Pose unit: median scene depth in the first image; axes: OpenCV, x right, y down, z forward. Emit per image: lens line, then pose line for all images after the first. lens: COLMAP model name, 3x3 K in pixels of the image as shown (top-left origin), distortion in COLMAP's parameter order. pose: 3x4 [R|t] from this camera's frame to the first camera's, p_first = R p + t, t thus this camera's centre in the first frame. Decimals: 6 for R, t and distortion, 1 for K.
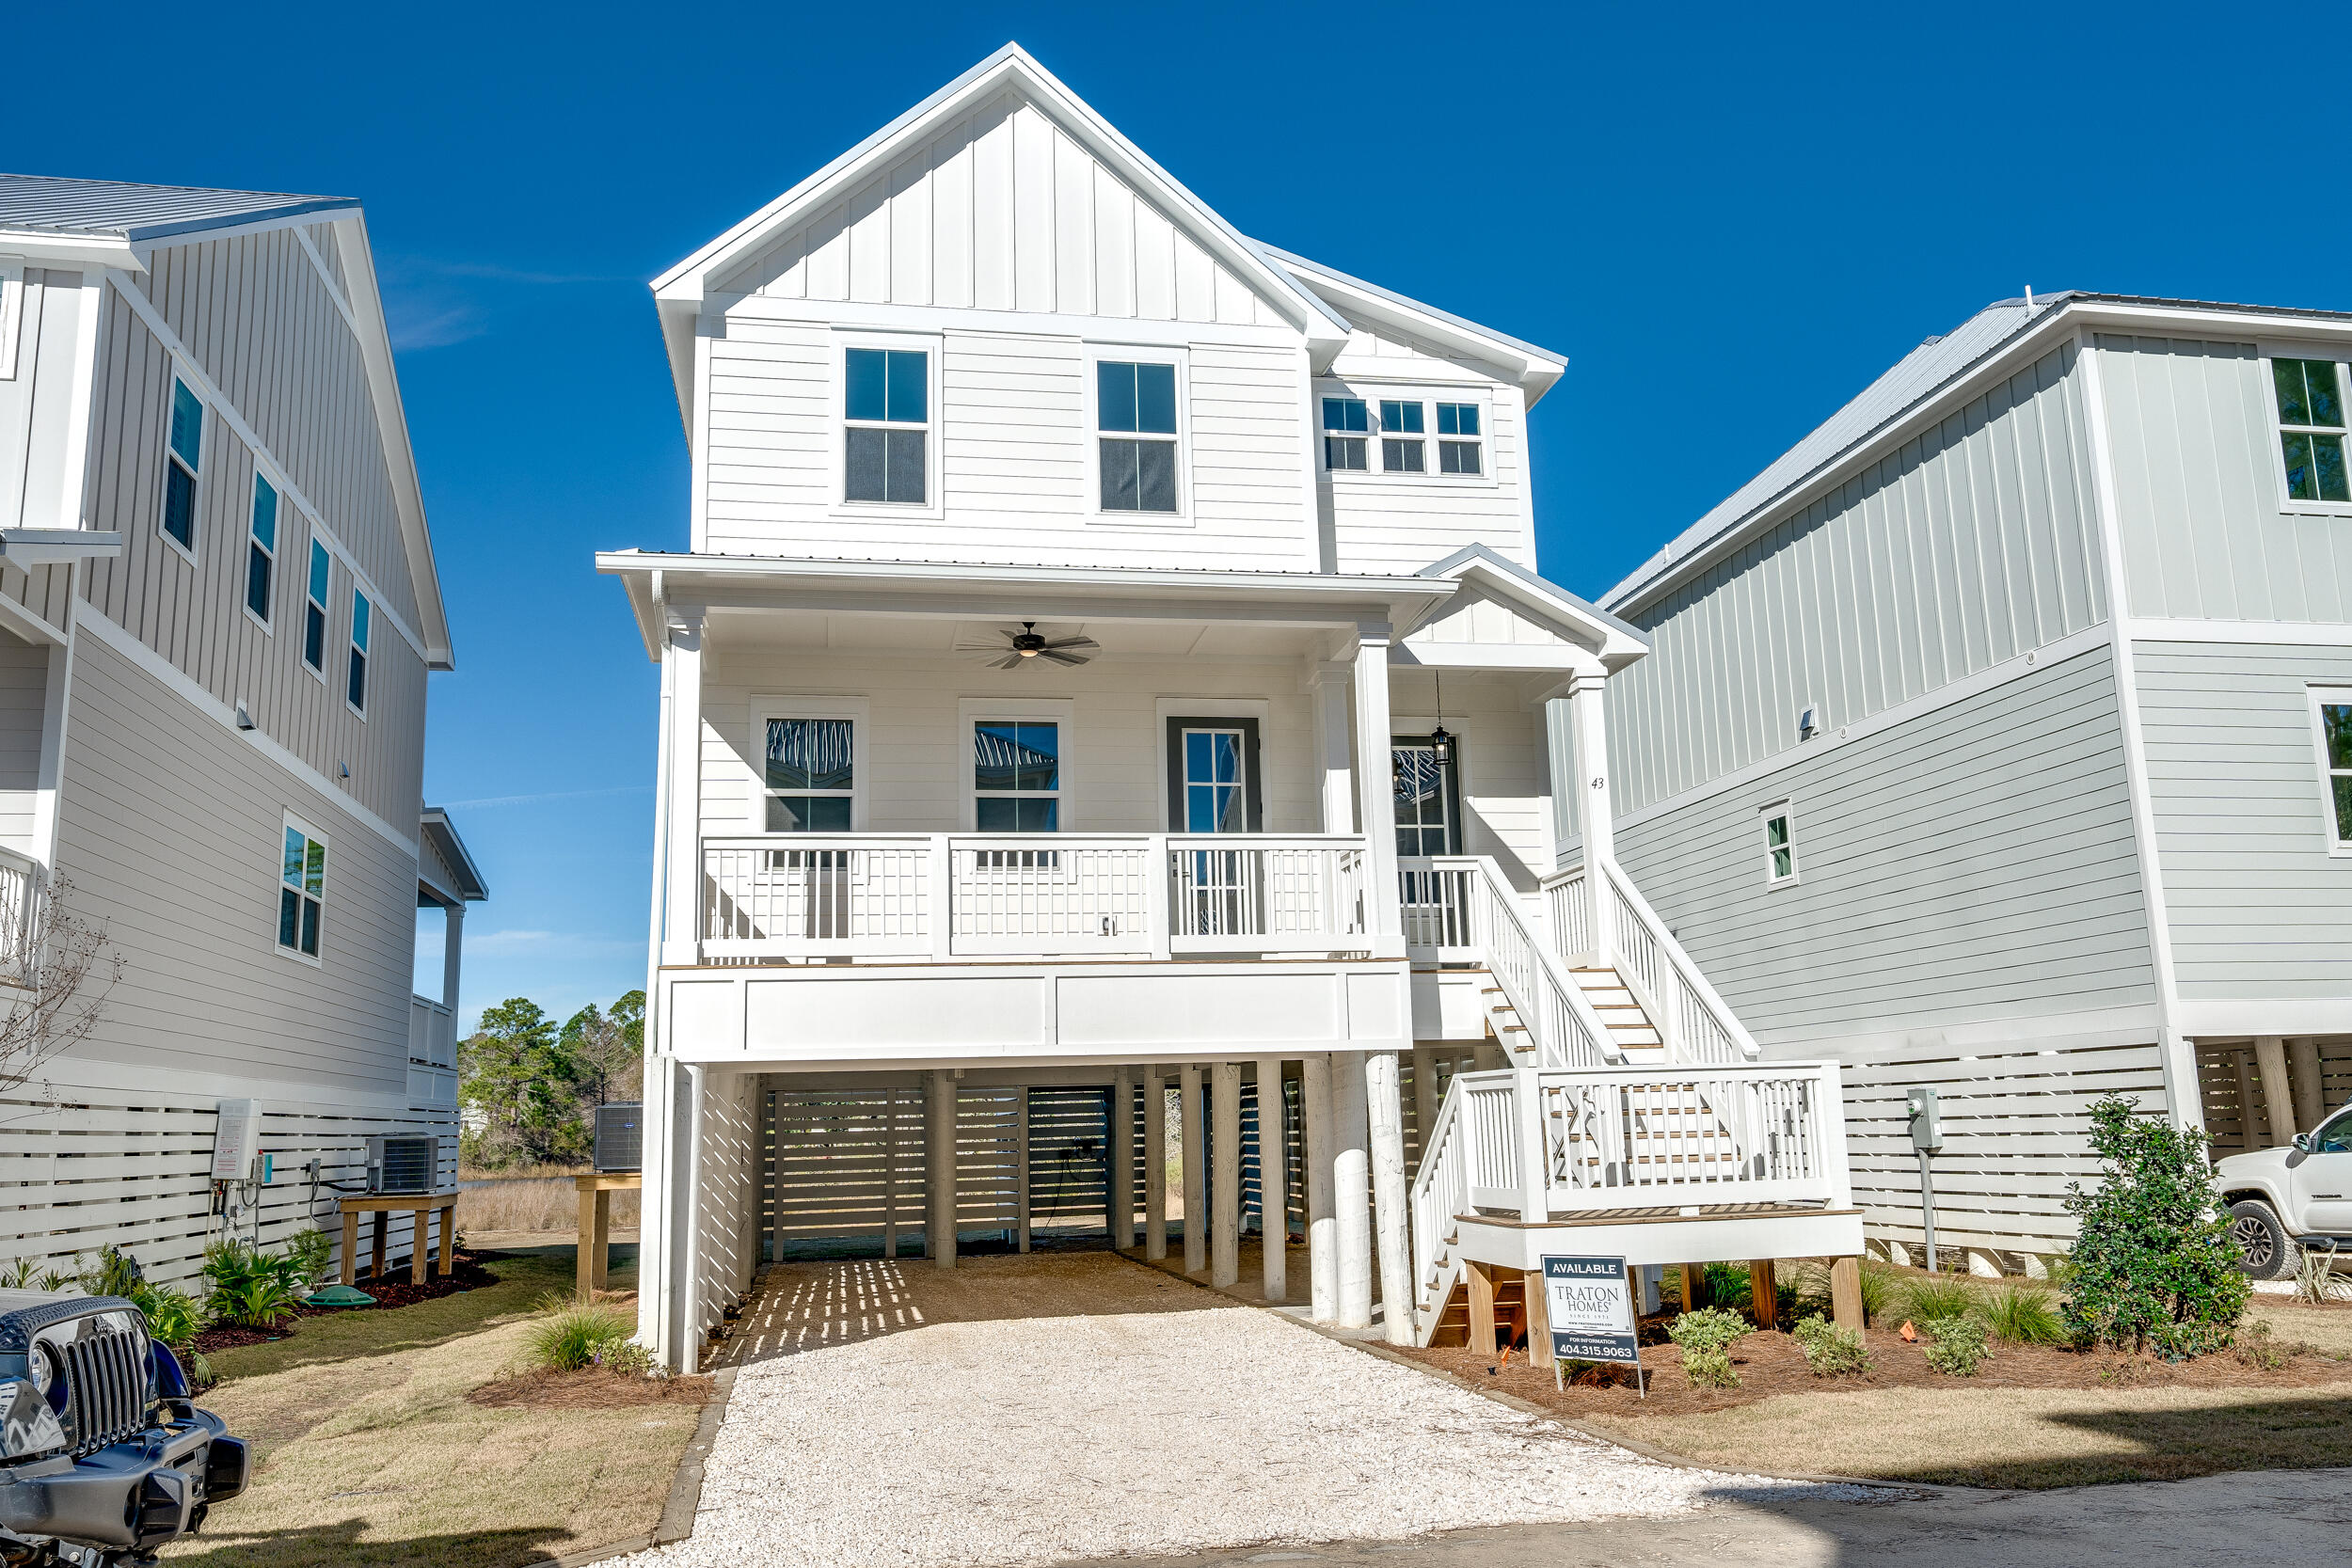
lens RADIAL K [[1787.6, 0, 1195.8], [0, 1787.6, 789.8], [0, 0, 1]] dist [0.003570, -0.000639]
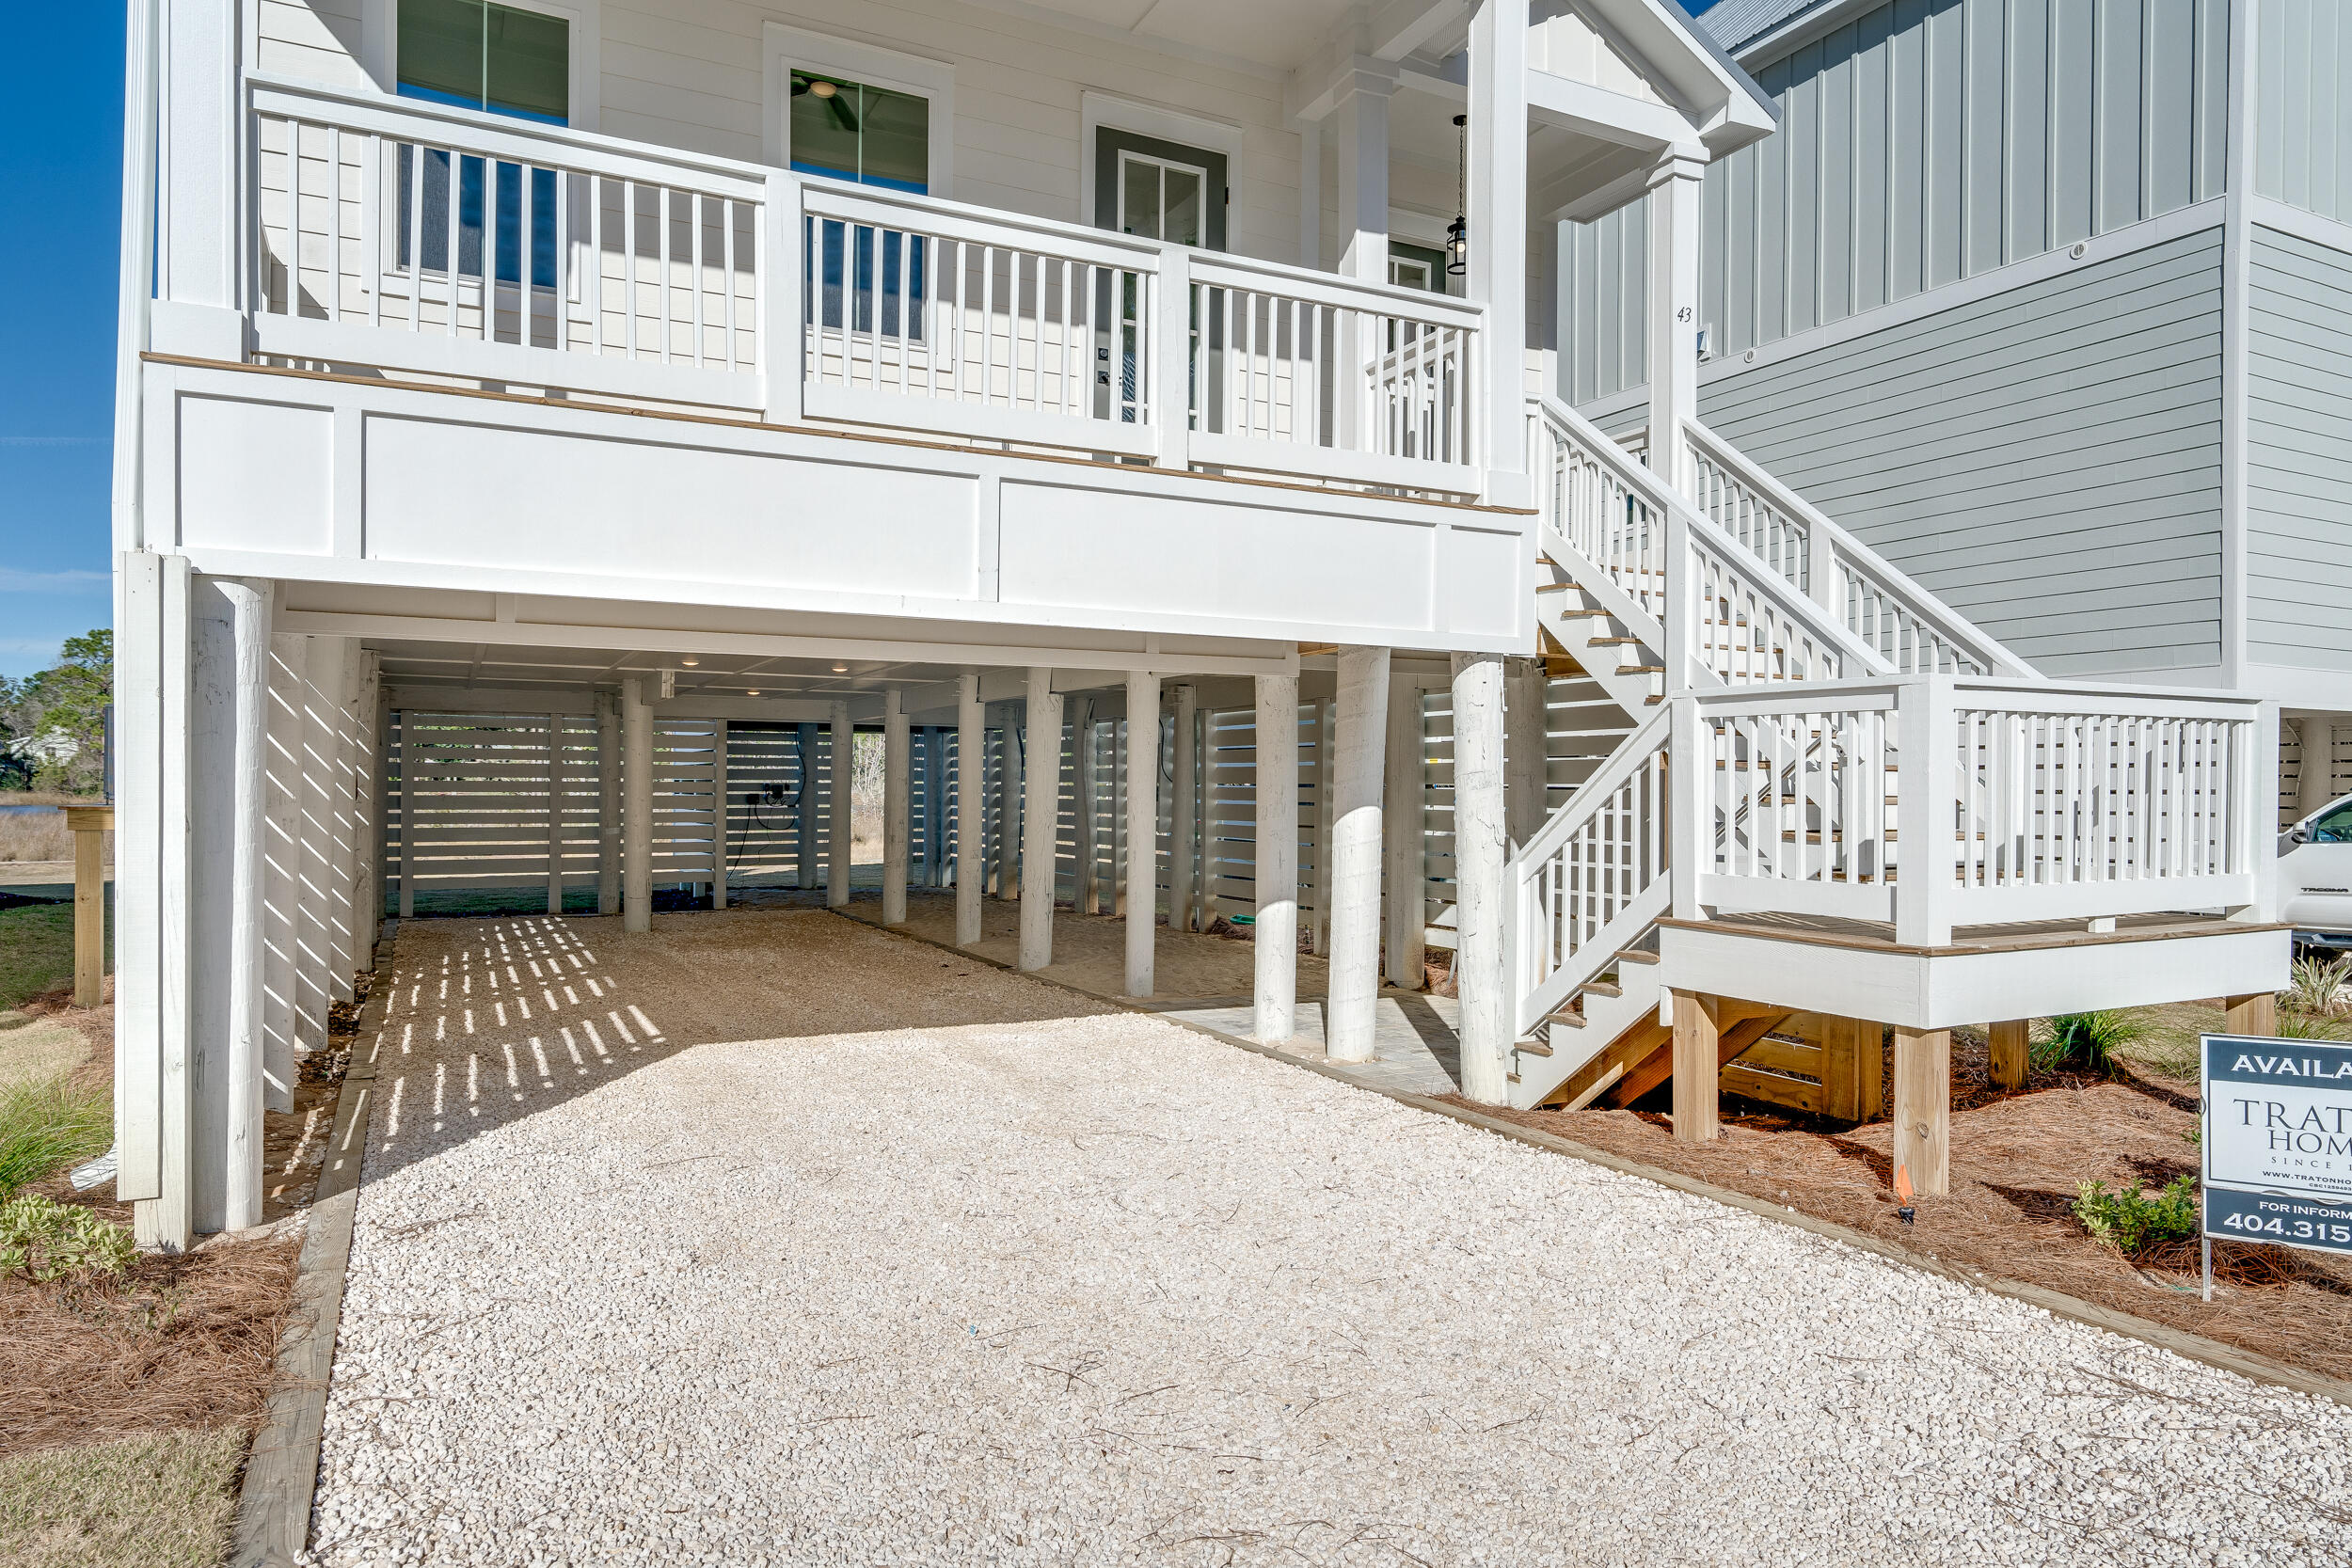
lens RADIAL K [[1451.3, 0, 1176.0], [0, 1451.3, 784.0], [0, 0, 1]] dist [-0.000911, 0.001155]
pose [[0.962928, 0.035021, 0.267477, -0.114140], [-0.083403, 0.981607, 0.171731, 0.093740], [-0.256543, -0.187673, 0.948137, 0.447486]]
